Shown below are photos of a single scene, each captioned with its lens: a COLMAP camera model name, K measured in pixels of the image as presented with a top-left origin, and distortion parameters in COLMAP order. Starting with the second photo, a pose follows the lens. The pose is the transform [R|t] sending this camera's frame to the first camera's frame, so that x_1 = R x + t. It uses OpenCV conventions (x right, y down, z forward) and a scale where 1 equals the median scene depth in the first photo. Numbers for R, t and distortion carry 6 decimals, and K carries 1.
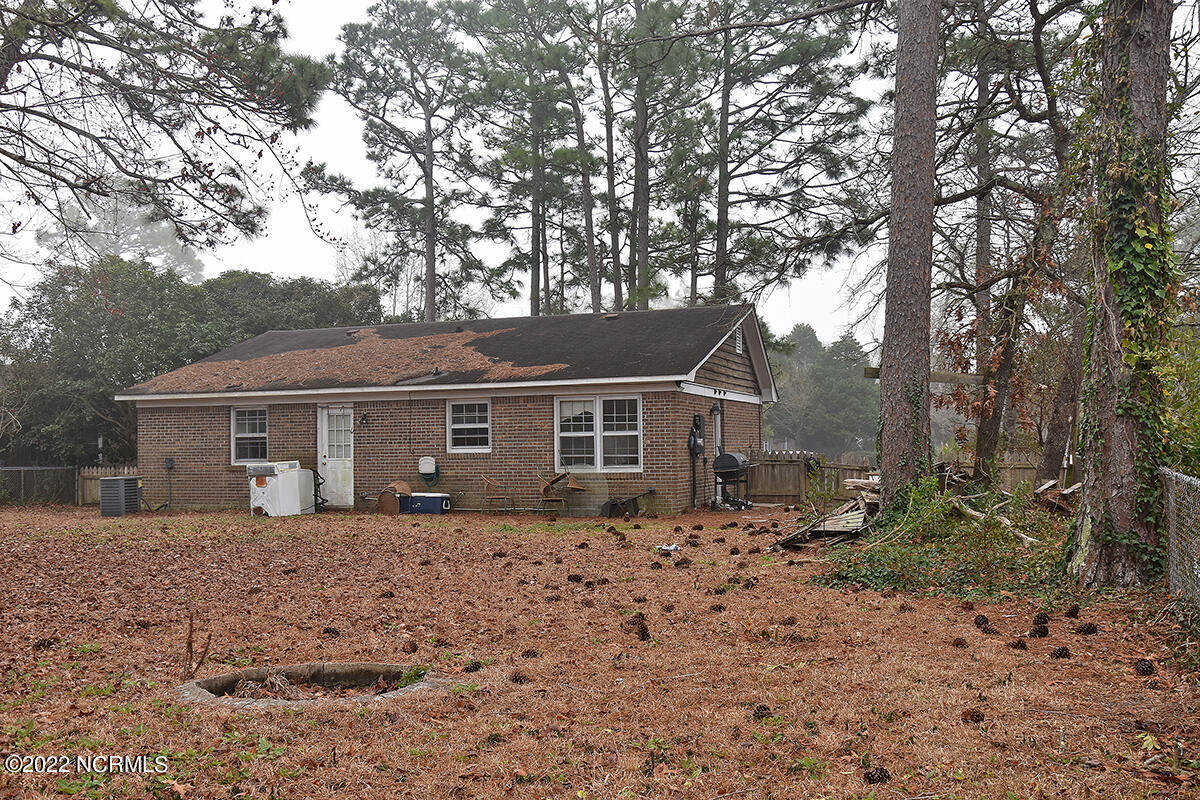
lens RADIAL K [[1112.9, 0, 600.0], [0, 1112.9, 400.0], [0, 0, 1]] dist [-0.052581, 0.002860]
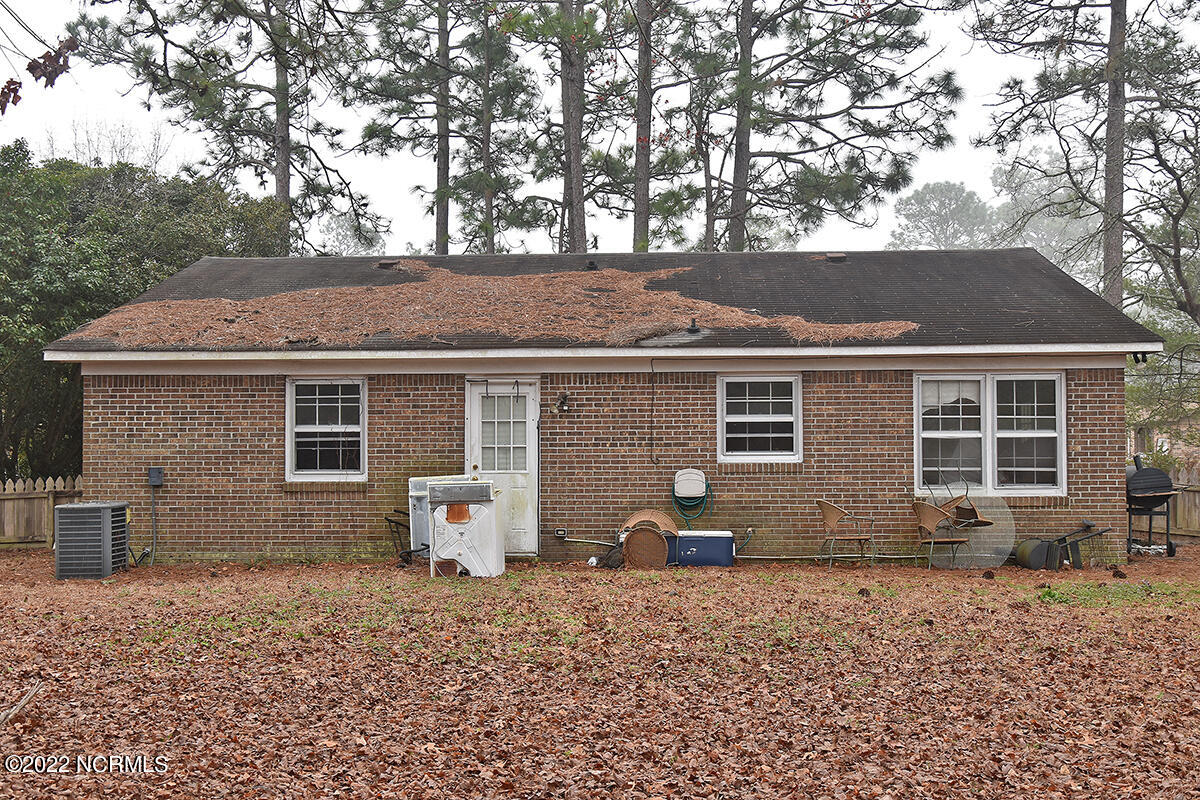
lens RADIAL K [[1345.7, 0, 600.0], [0, 1345.7, 400.0], [0, 0, 1]] dist [-0.007213, 0.005870]
pose [[0.959268, 0.021500, 0.281677, -0.403619], [-0.021839, 0.999760, -0.001936, 0.016637], [-0.281651, -0.004294, 0.959507, 0.323171]]
